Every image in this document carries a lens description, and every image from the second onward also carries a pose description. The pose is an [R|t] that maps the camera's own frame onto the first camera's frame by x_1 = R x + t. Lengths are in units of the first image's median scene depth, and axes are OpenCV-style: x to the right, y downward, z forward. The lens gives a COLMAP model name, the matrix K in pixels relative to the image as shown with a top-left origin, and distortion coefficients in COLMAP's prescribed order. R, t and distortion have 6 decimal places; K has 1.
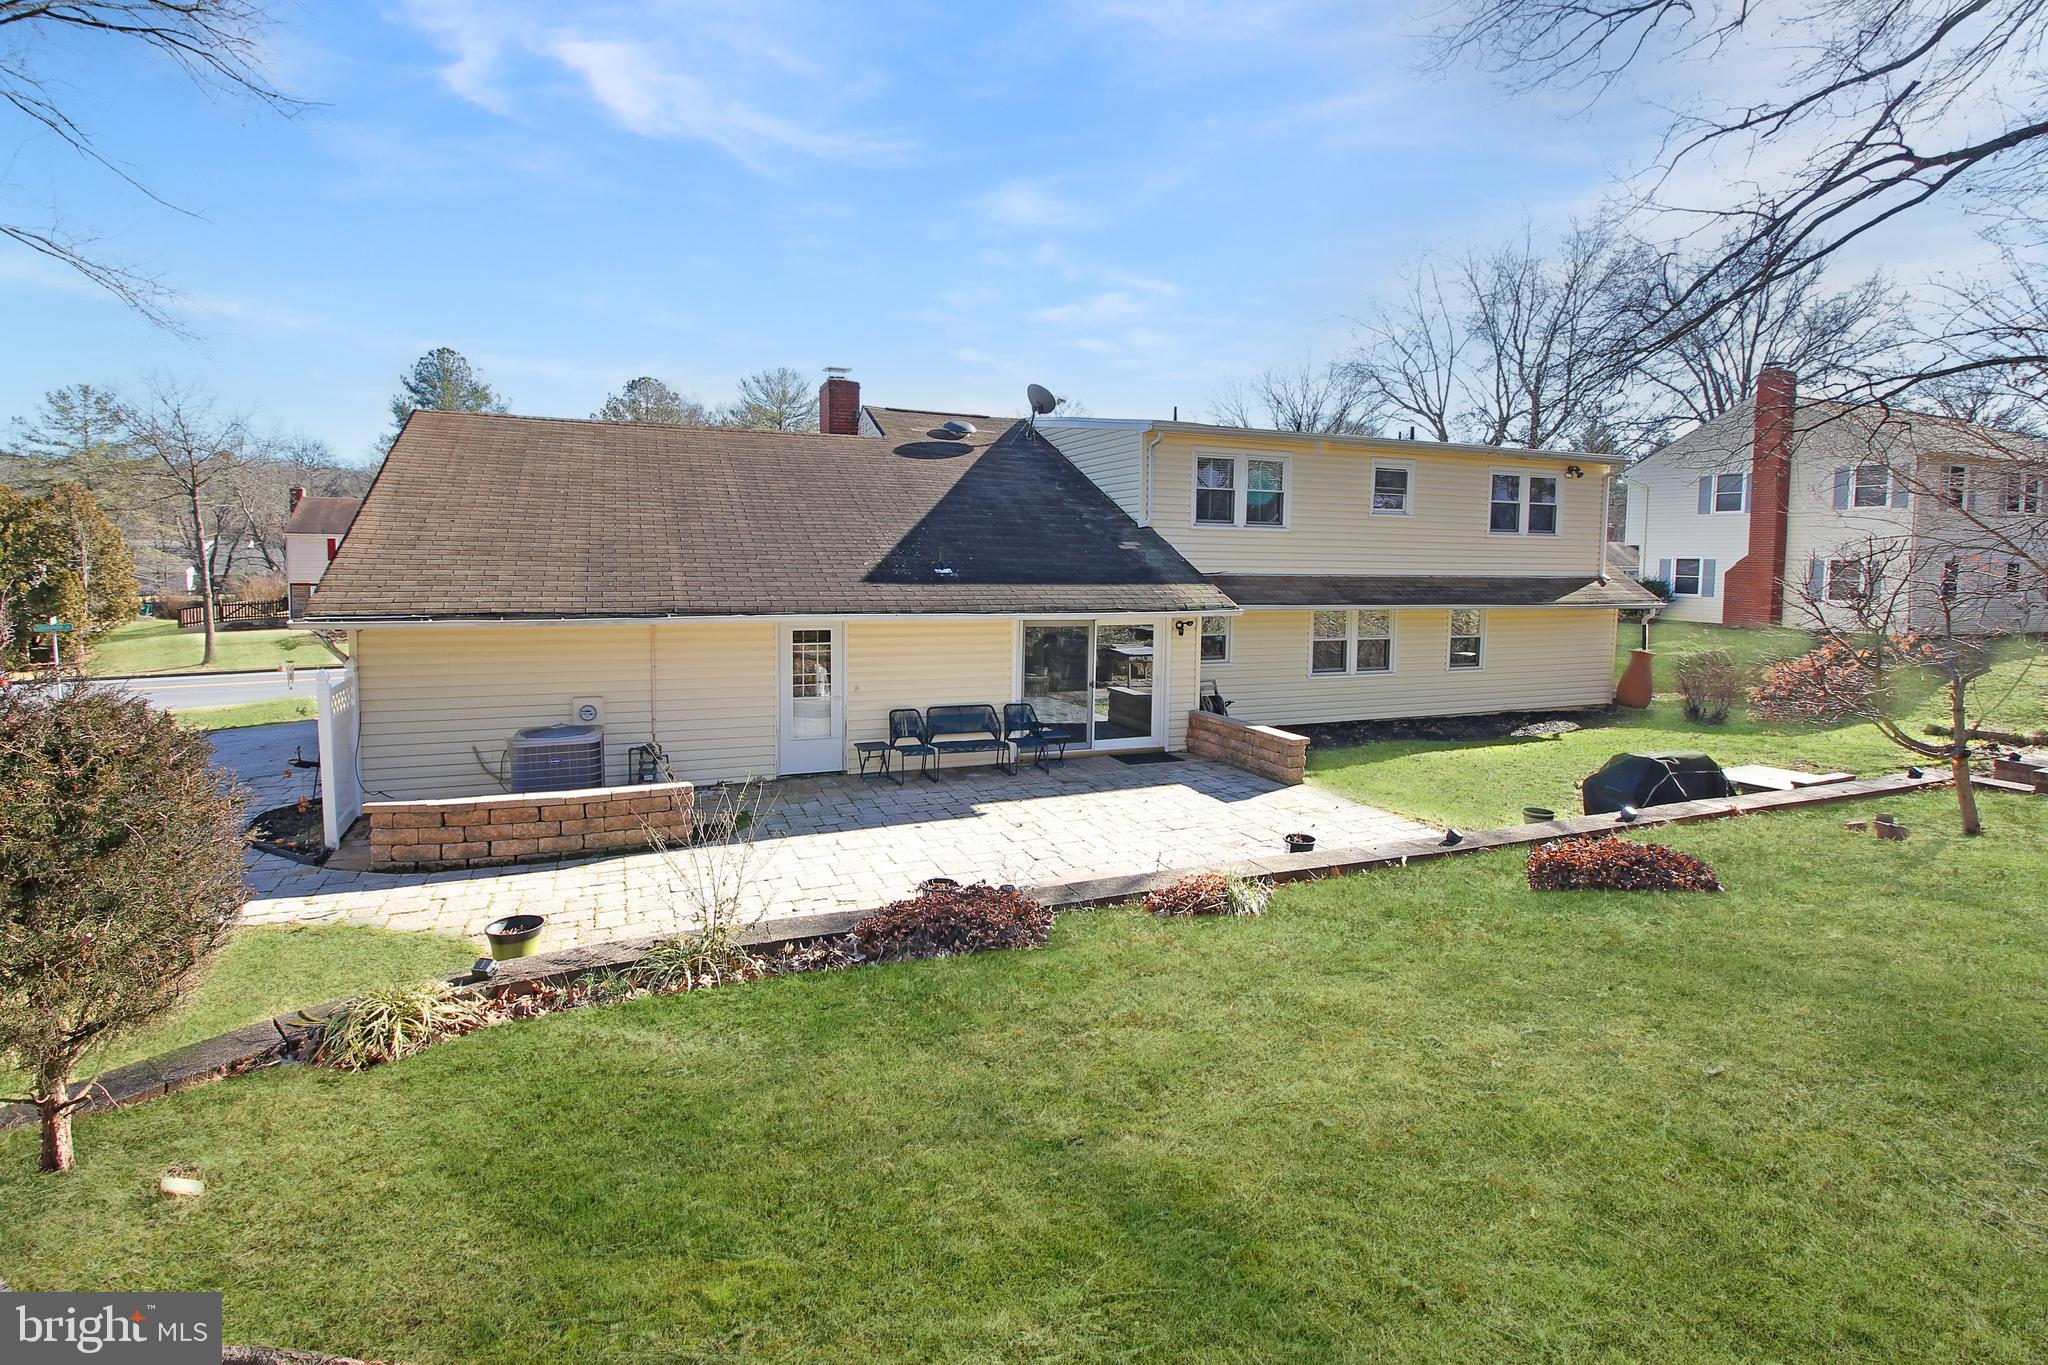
lens RADIAL K [[968.6, 0, 1023.6], [0, 968.6, 642.8], [0, 0, 1]] dist [-0.001527, -0.000270]
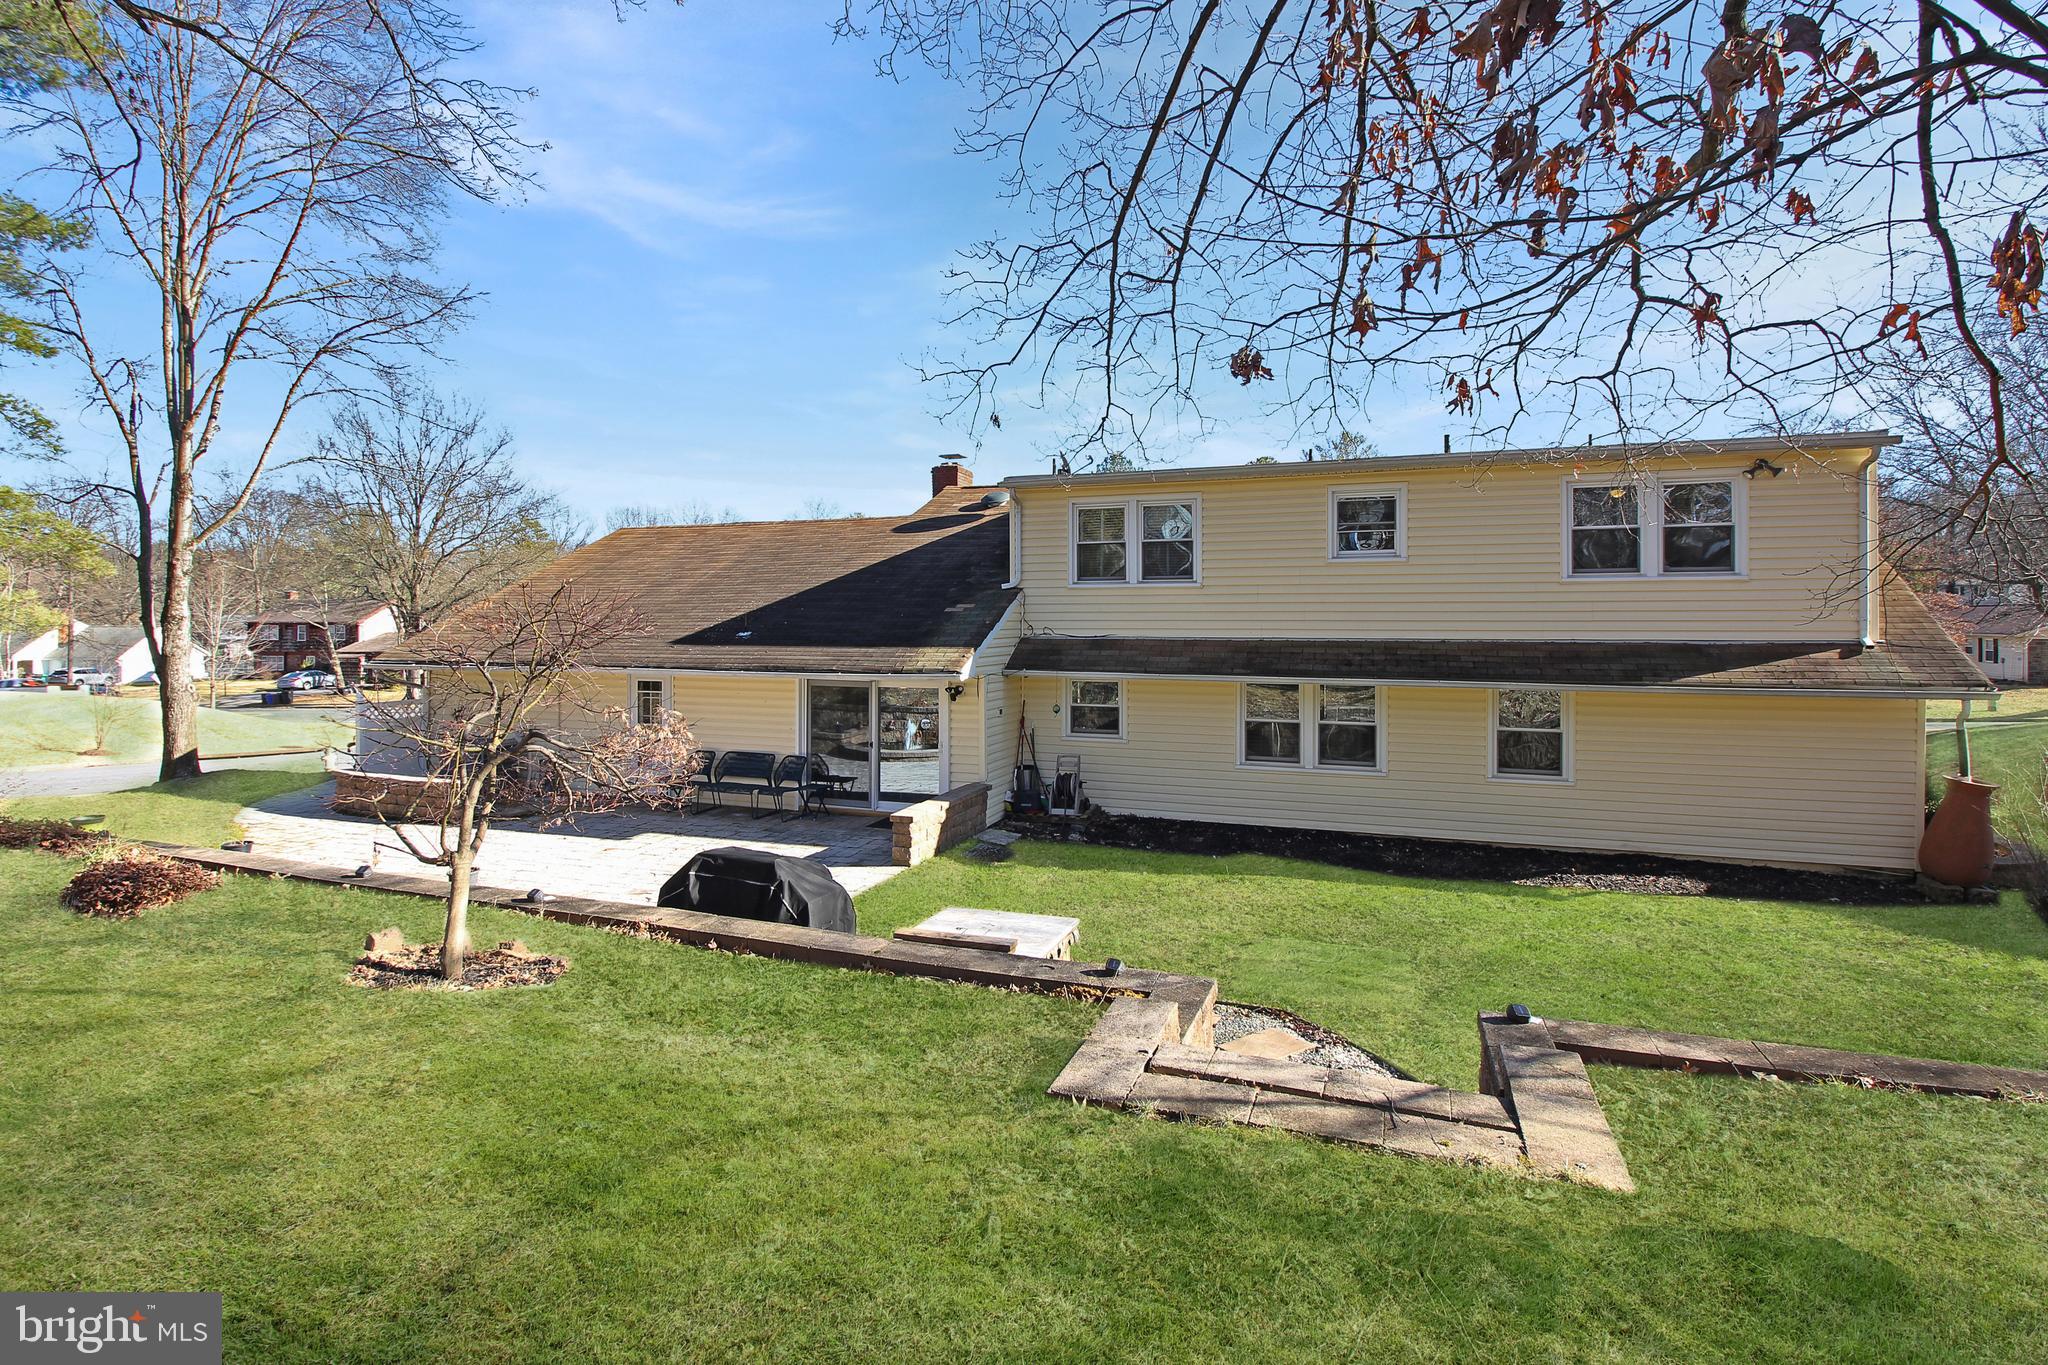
lens RADIAL K [[968.6, 0, 1023.6], [0, 968.6, 642.8], [0, 0, 1]] dist [-0.001527, -0.000270]
pose [[0.734609, 0.000207, -0.678490, 0.703077], [-0.050137, 0.997283, -0.053980, -0.013387], [0.676635, 0.073672, 0.732623, 0.280314]]
